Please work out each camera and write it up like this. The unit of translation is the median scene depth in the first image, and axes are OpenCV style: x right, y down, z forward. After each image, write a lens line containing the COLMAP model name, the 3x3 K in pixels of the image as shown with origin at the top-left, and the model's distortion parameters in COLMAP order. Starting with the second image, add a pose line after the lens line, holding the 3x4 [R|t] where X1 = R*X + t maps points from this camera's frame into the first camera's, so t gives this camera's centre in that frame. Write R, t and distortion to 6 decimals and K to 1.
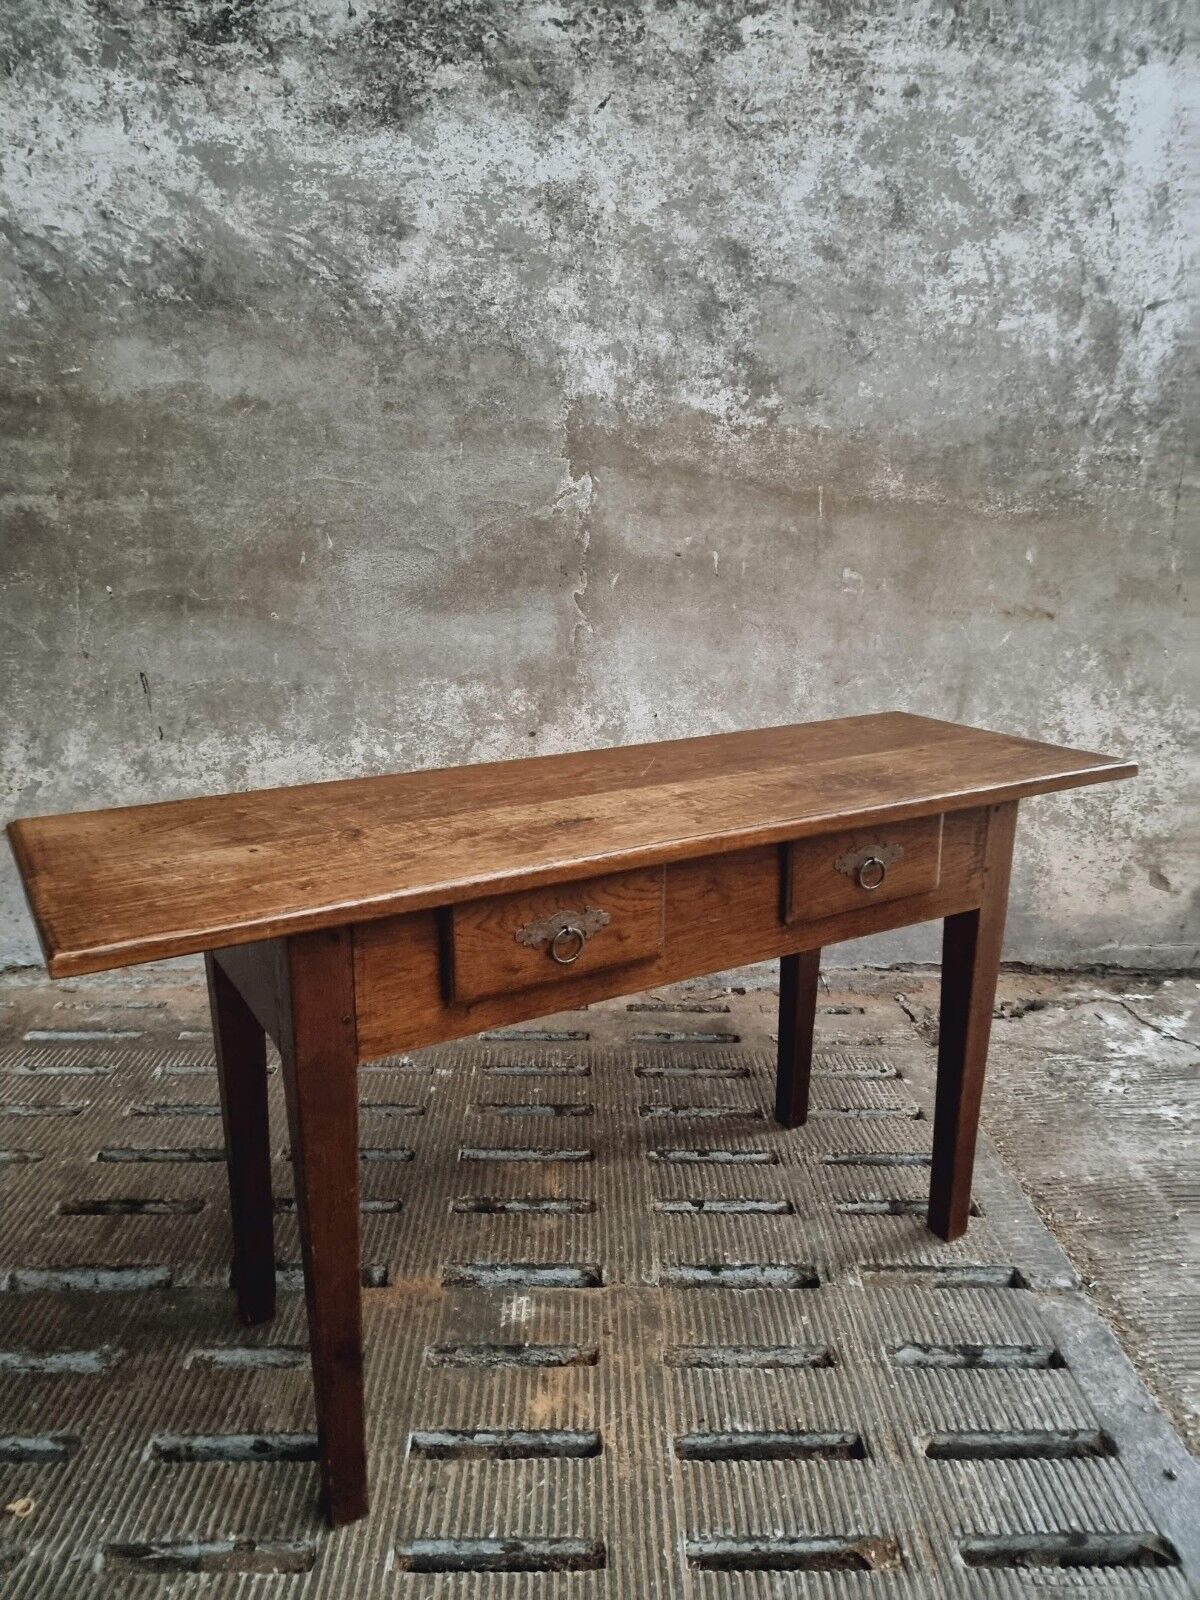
lens RADIAL K [[1102.5, 0, 587.8], [0, 1102.5, 788.6], [0, 0, 1]] dist [0.072768, -0.064435]
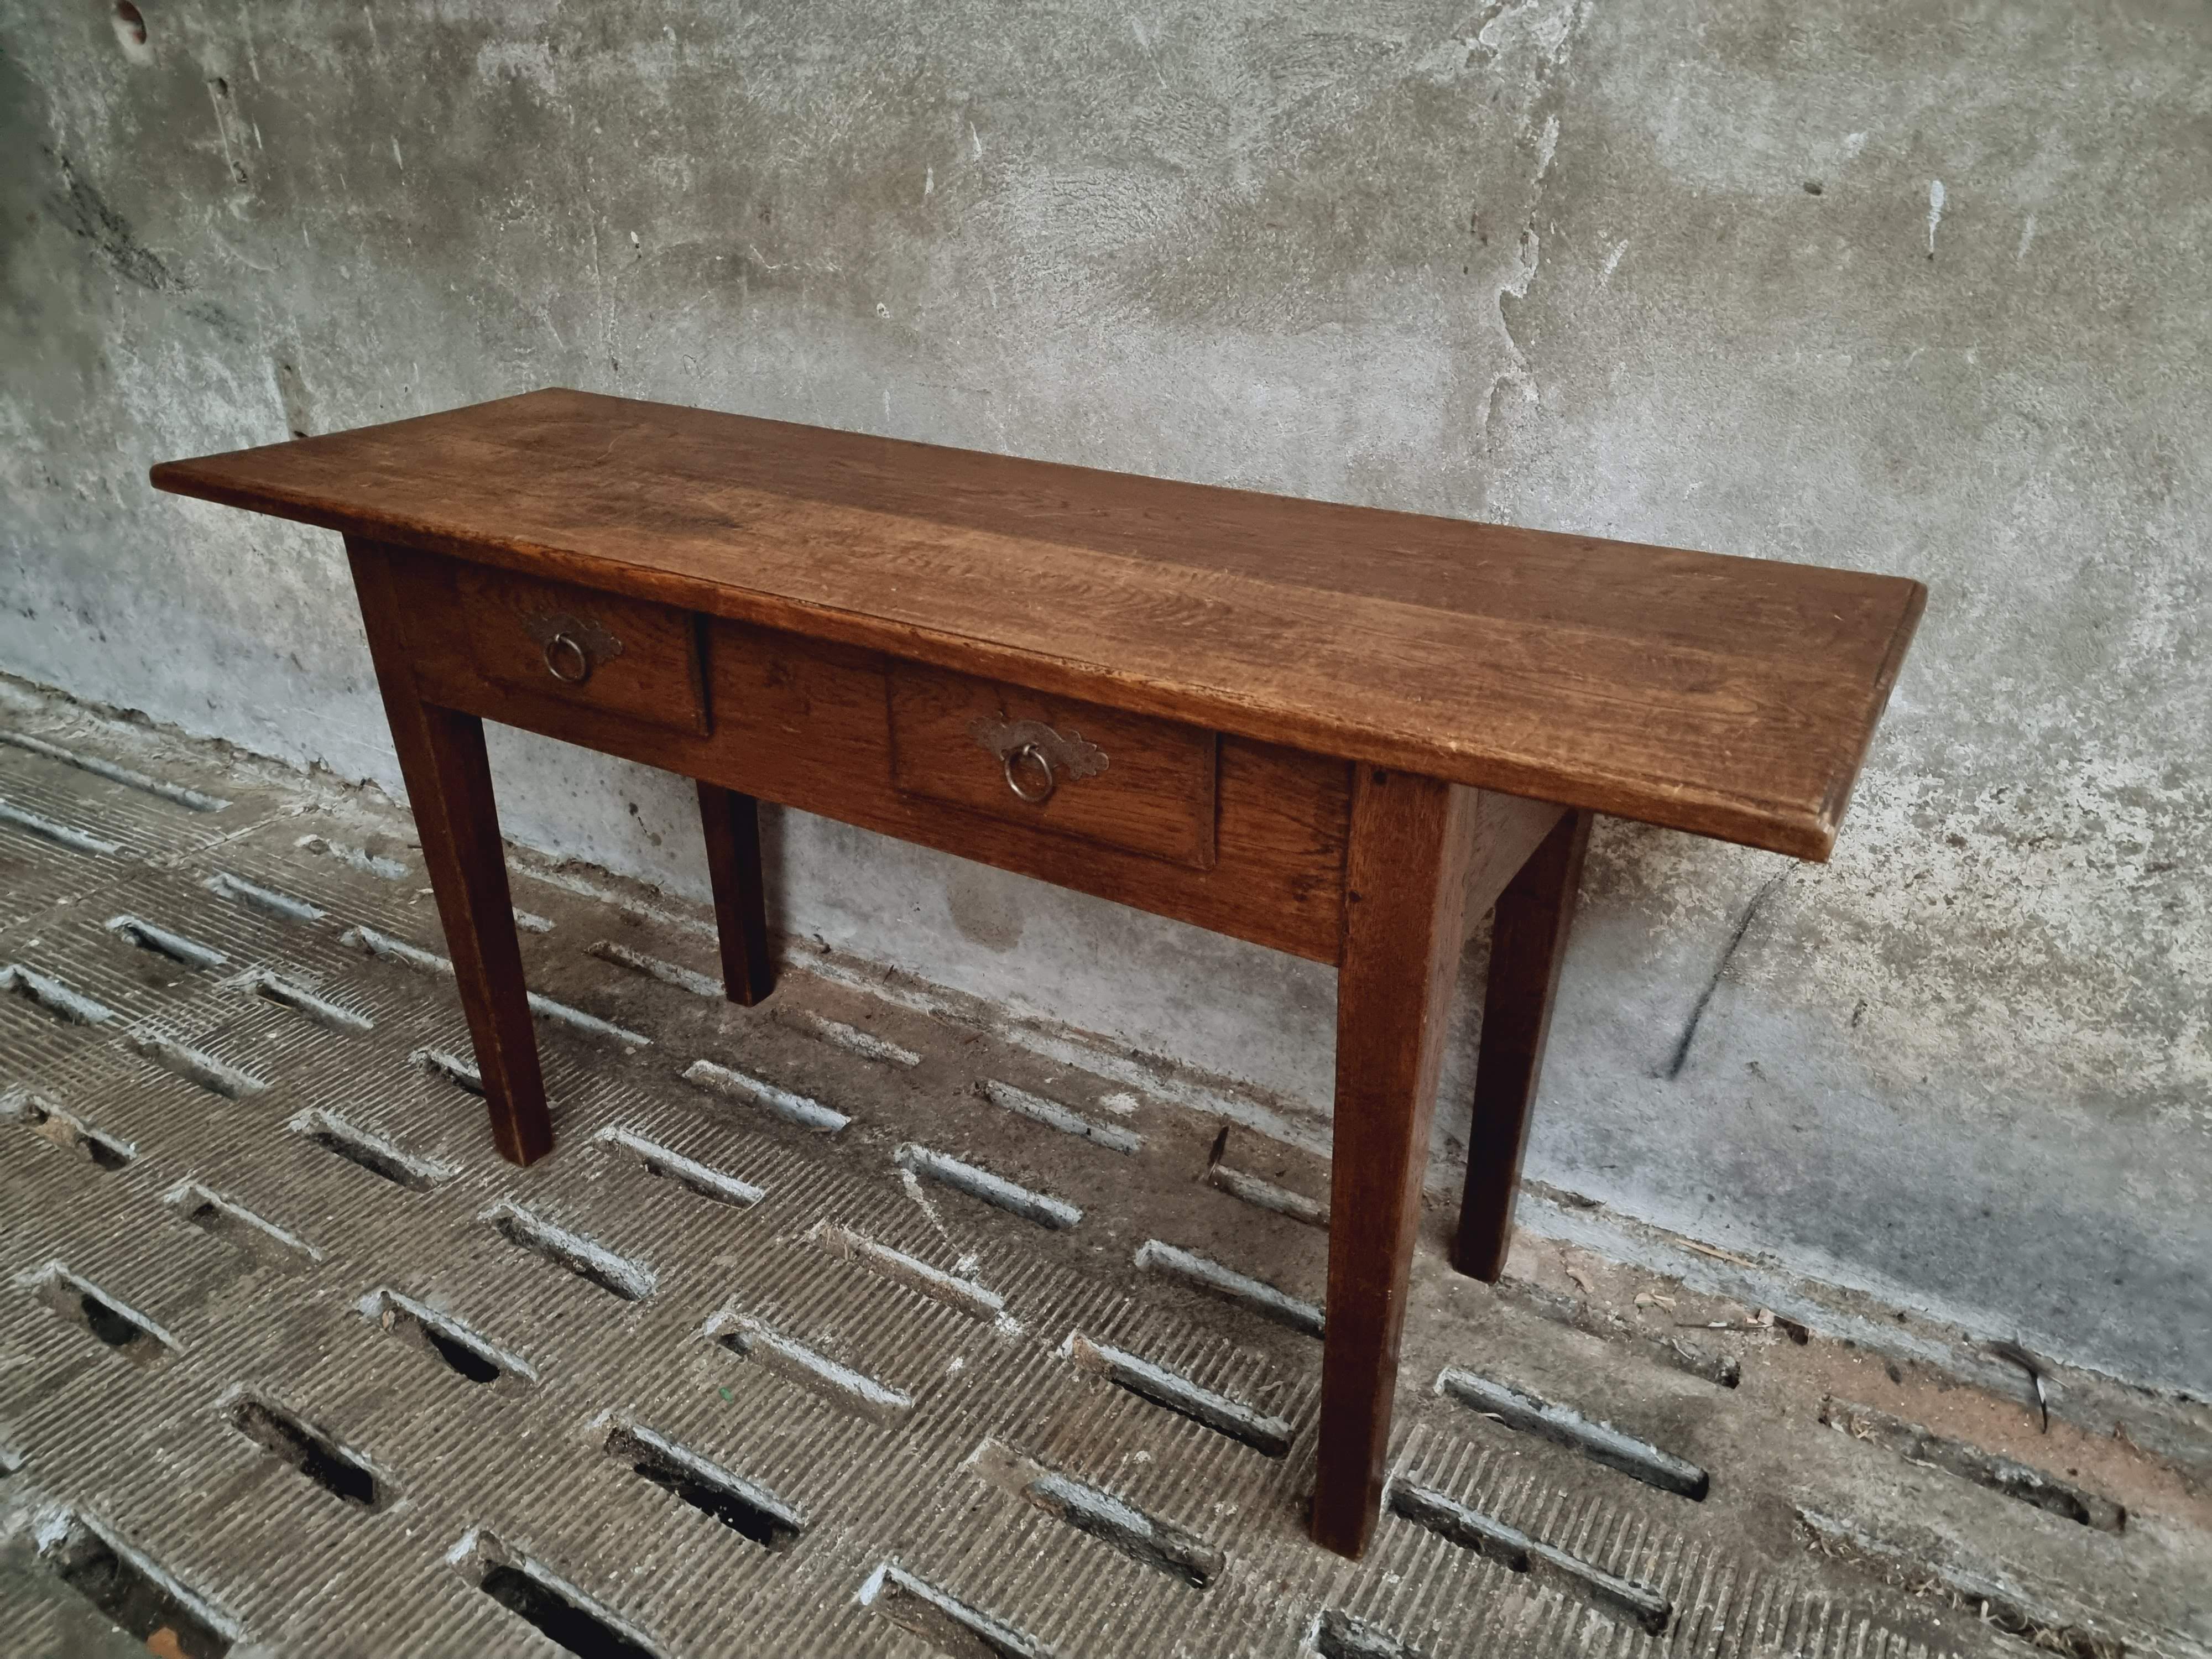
lens RADIAL K [[1533.6, 0, 1104.7], [0, 1533.6, 834.1], [0, 0, 1]] dist [0.075948, -0.067282]
pose [[0.849903, 0.223163, -0.477349, 0.179162], [-0.116516, 0.963058, 0.242782, -0.118751], [0.513895, -0.150722, 0.844509, 0.480933]]
